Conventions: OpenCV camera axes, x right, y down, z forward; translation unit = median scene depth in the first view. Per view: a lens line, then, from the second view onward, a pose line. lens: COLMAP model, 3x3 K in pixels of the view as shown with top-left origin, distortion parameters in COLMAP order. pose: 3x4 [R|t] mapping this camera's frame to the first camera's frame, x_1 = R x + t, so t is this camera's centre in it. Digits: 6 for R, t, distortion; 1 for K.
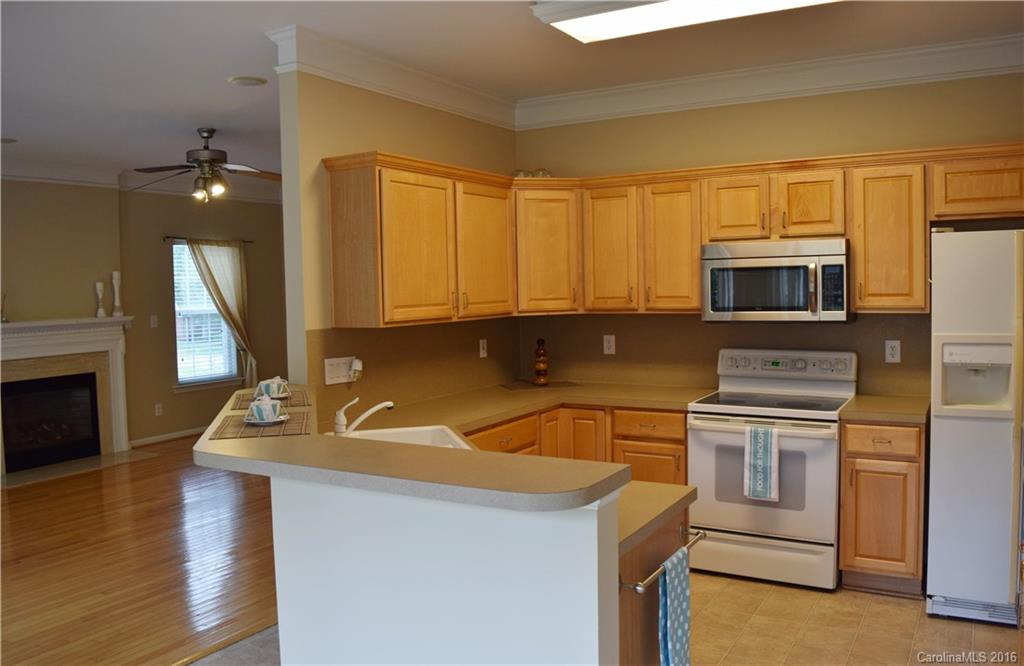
lens RADIAL K [[829.6, 0, 512.0], [0, 829.6, 333.0], [0, 0, 1]] dist [-0.082878, 0.004018]
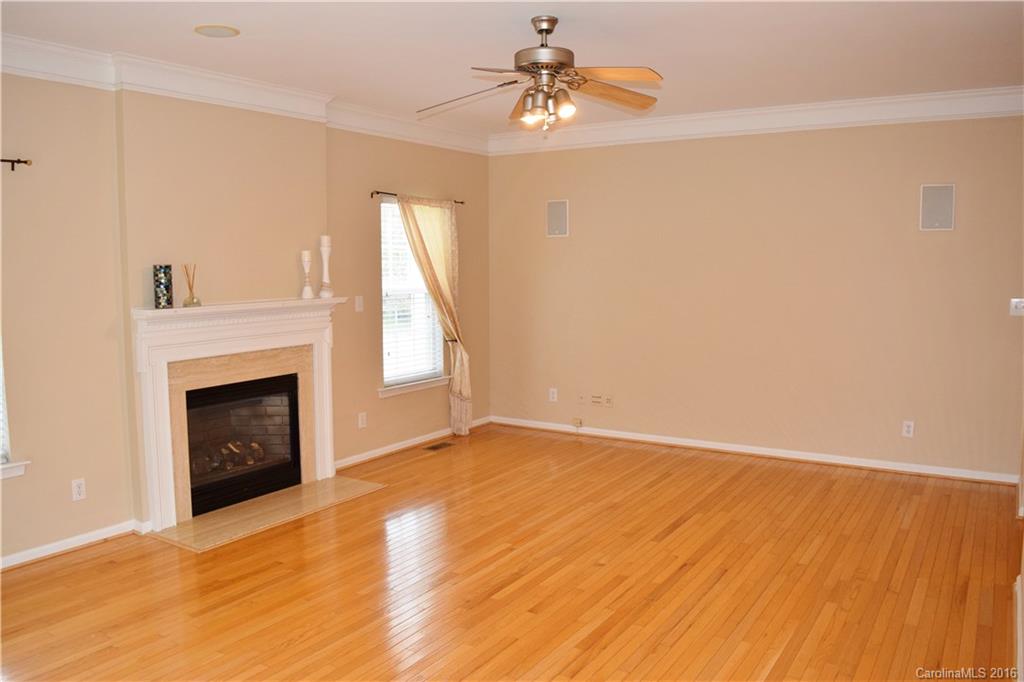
lens RADIAL K [[809.1, 0, 512.0], [0, 809.1, 341.0], [0, 0, 1]] dist [-0.092222, 0.014050]
pose [[0.999399, 0.019459, -0.028697, -0.292288], [-0.018283, 0.999004, 0.040692, -0.013681], [0.029460, -0.040143, 0.998760, 0.273931]]
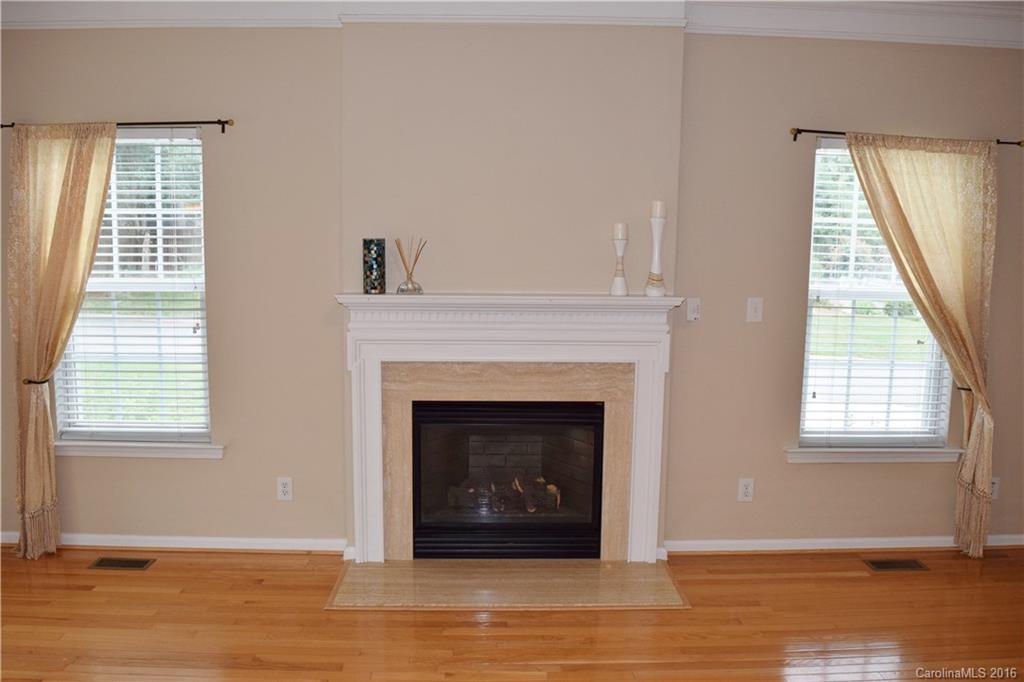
lens RADIAL K [[809.1, 0, 512.0], [0, 809.1, 341.0], [0, 0, 1]] dist [-0.092222, 0.014050]
pose [[0.530121, 0.133667, -0.837320, -0.124576], [-0.075154, 0.991017, 0.110622, -0.039933], [0.844585, 0.004285, 0.535404, 0.666762]]
